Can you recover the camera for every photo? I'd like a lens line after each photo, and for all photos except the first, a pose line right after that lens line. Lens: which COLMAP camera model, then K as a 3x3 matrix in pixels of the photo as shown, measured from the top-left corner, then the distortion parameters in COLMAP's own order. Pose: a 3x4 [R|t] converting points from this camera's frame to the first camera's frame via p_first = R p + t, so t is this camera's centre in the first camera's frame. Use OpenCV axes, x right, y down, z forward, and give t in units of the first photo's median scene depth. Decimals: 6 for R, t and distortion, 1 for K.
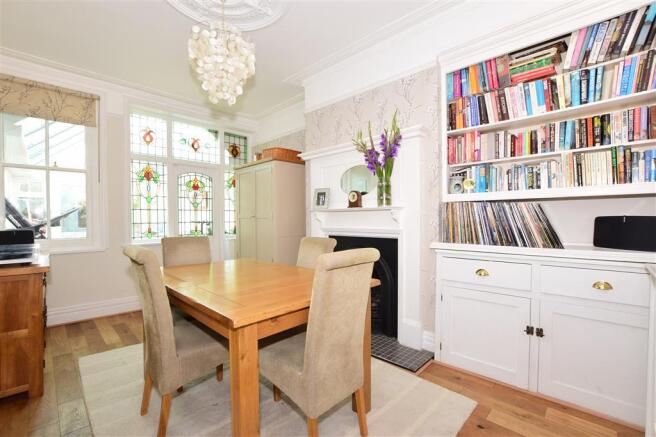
lens RADIAL K [[288.3, 0, 327.0], [0, 288.3, 219.7], [0, 0, 1]] dist [-0.001139, -0.000034]
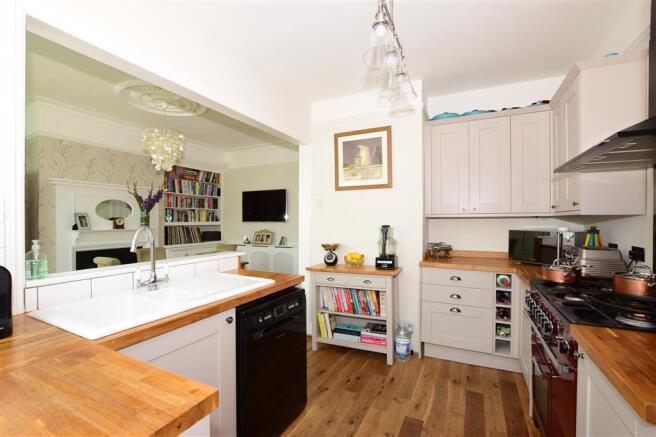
lens RADIAL K [[288.3, 0, 327.2], [0, 288.3, 220.1], [0, 0, 1]] dist [-0.001139, -0.000034]
pose [[-0.269694, 0.004715, 0.962935, -2.114231], [-0.002540, 0.999981, -0.005608, -0.106001], [-0.962943, -0.003958, -0.269677, 0.478577]]
